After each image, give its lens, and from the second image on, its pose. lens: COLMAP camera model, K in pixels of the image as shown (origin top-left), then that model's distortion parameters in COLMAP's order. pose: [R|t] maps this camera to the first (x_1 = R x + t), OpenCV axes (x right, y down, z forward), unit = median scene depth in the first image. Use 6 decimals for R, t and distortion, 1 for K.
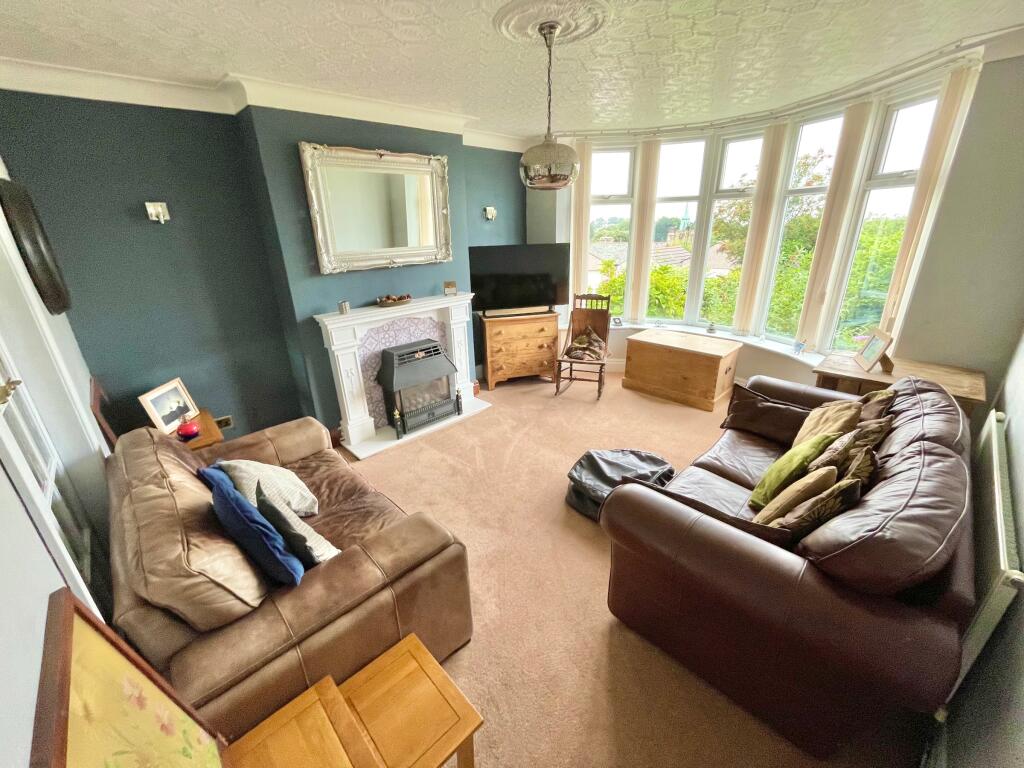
lens RADIAL K [[413.1, 0, 513.4], [0, 413.1, 379.8], [0, 0, 1]] dist [-0.007875, 0.000152]
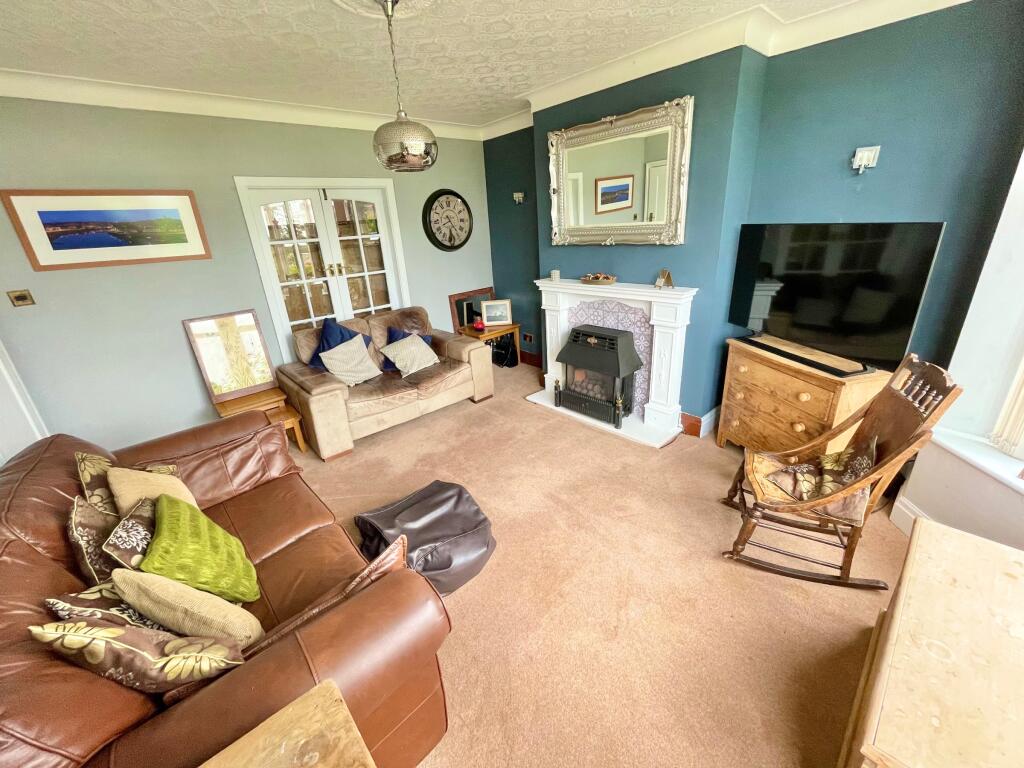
lens RADIAL K [[413.1, 0, 514.6], [0, 413.1, 383.3], [0, 0, 1]] dist [-0.007875, 0.000152]
pose [[-0.030870, 0.391297, -0.919746, 0.690836], [-0.297060, 0.875014, 0.382237, -0.285603], [0.954360, 0.285020, 0.089227, 0.782534]]
